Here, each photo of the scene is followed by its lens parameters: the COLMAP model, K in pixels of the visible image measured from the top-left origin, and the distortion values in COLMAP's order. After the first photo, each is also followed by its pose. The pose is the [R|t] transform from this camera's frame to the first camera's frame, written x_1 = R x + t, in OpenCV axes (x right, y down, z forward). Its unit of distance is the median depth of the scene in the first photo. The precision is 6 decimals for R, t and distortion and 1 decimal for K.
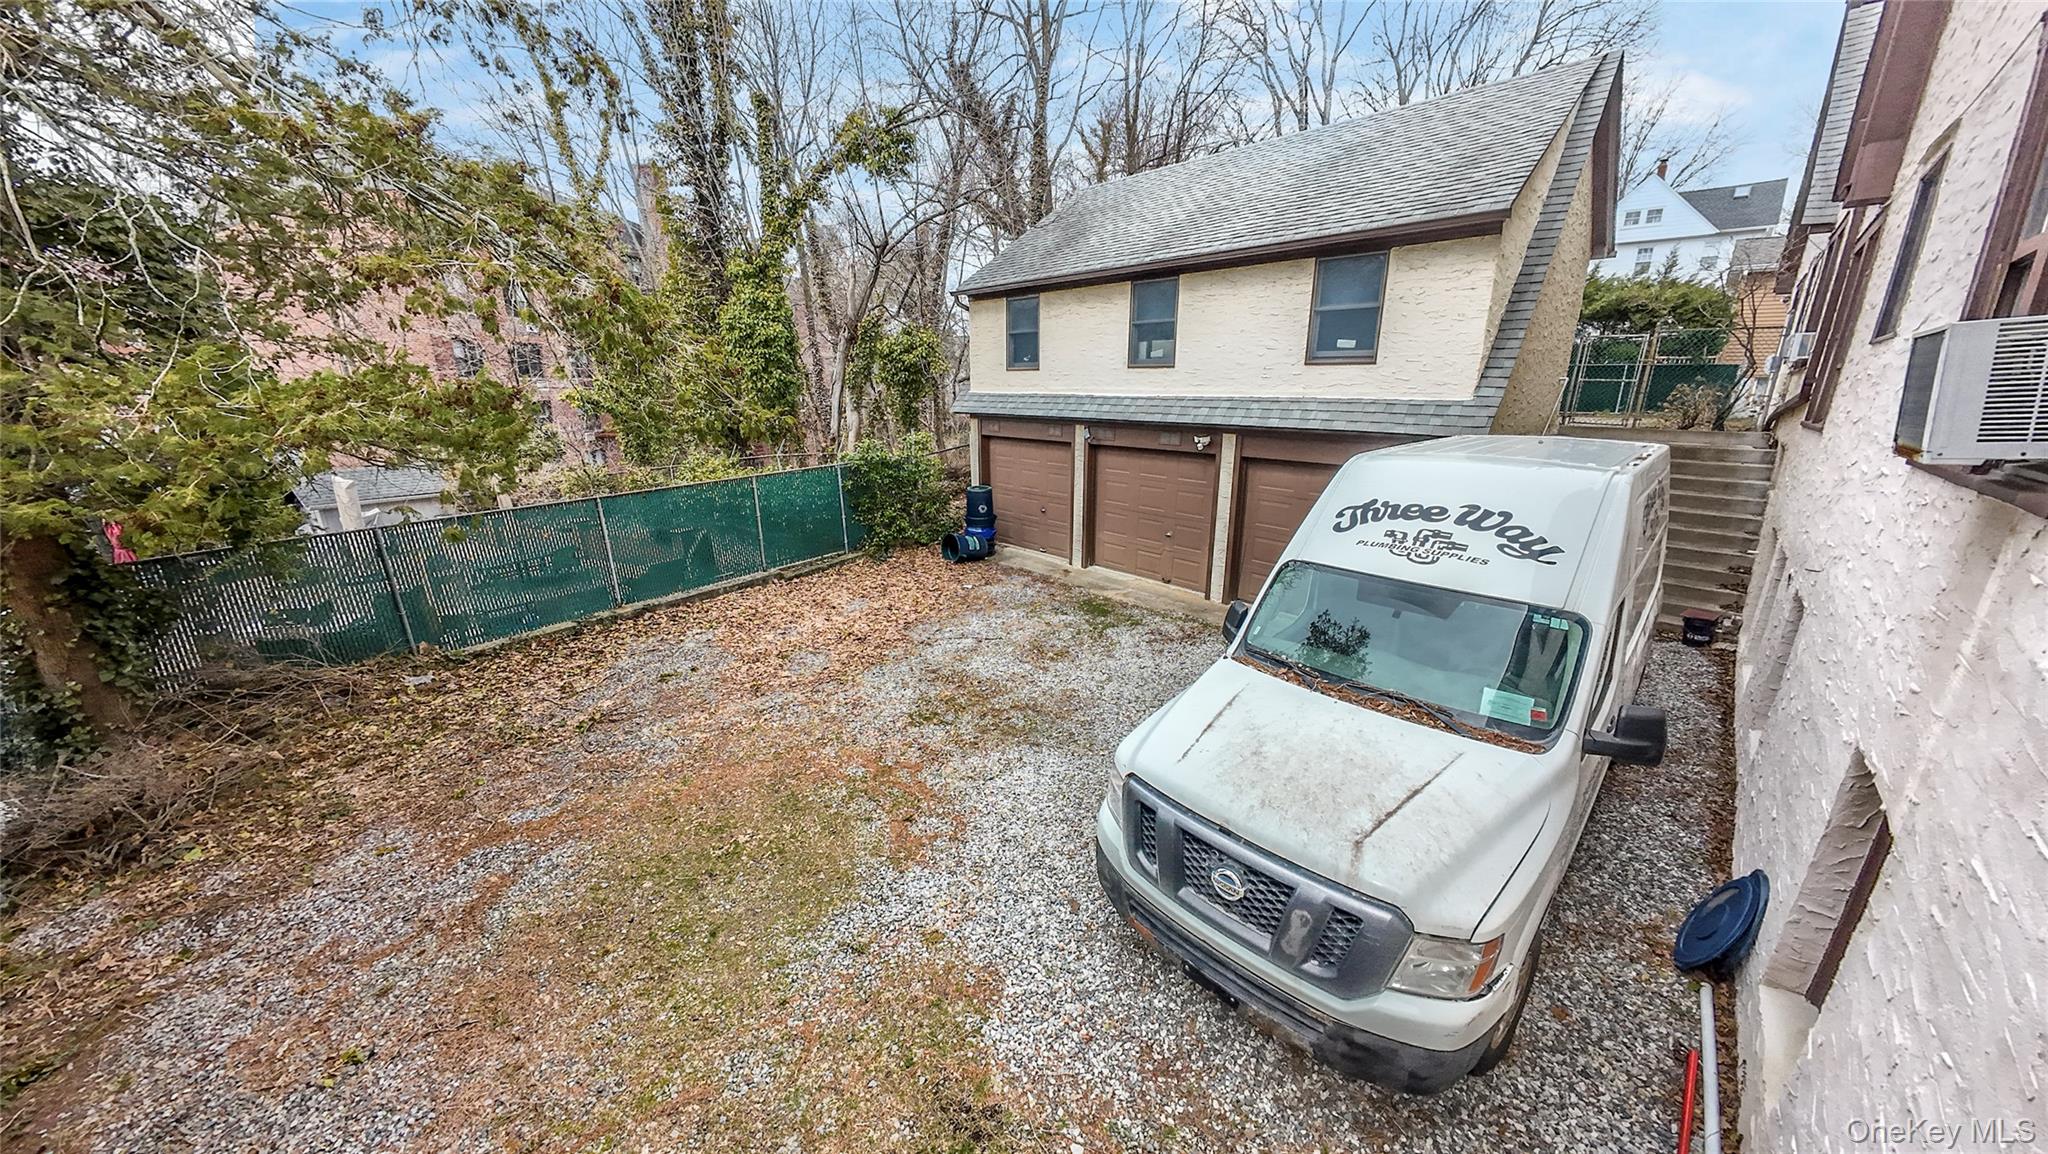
lens RADIAL K [[676.2, 0, 1030.2], [0, 676.2, 561.9], [0, 0, 1]] dist [-0.007498, 0.000082]
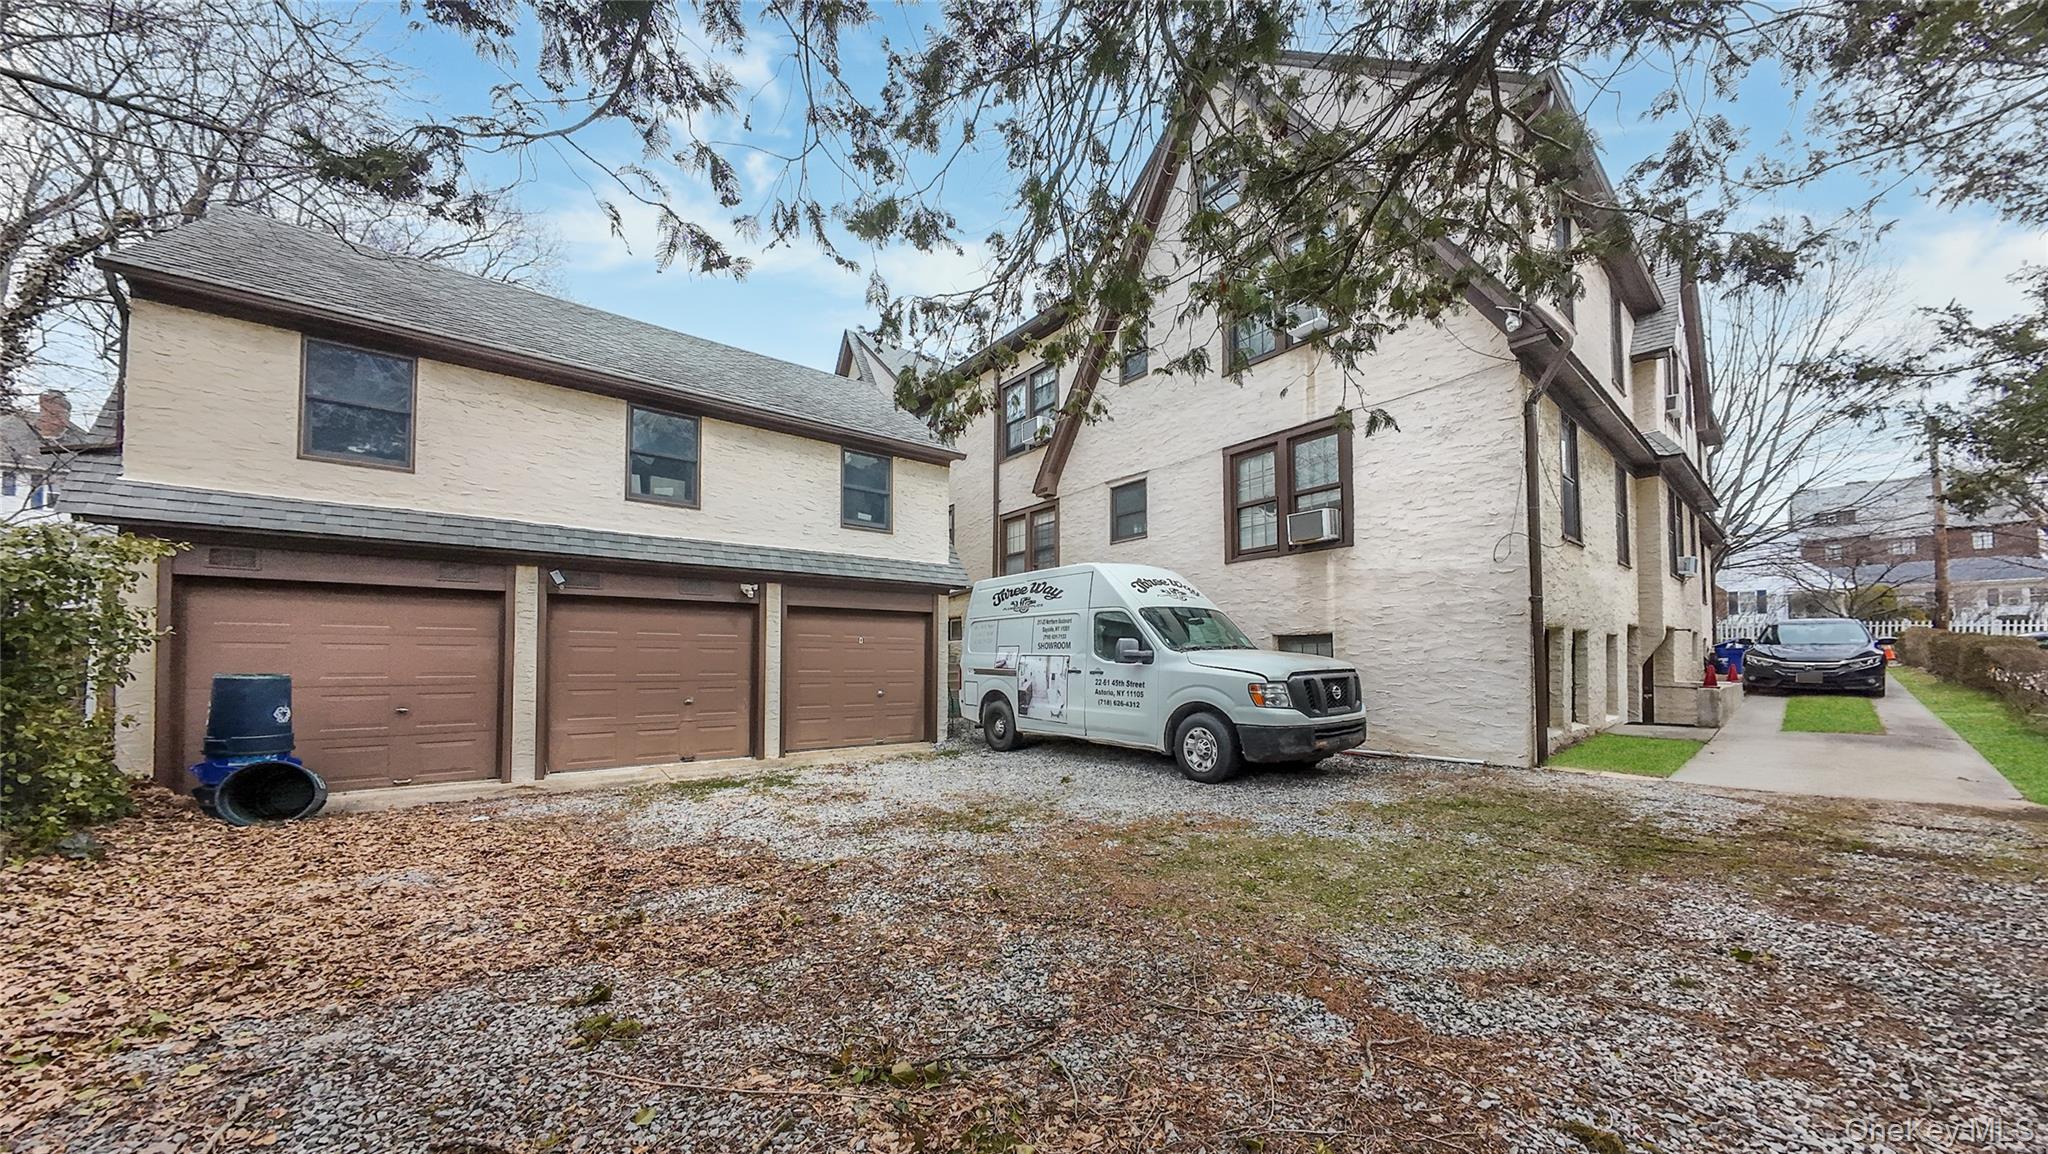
lens RADIAL K [[666.9, 0, 1025.3], [0, 666.9, 645.3], [0, 0, 1]] dist [-0.000487, 0.000021]
pose [[0.097501, 0.026057, 0.994894, -0.631615], [0.261912, 0.963748, -0.050909, 0.047611], [-0.960154, 0.265538, 0.087142, 0.550552]]
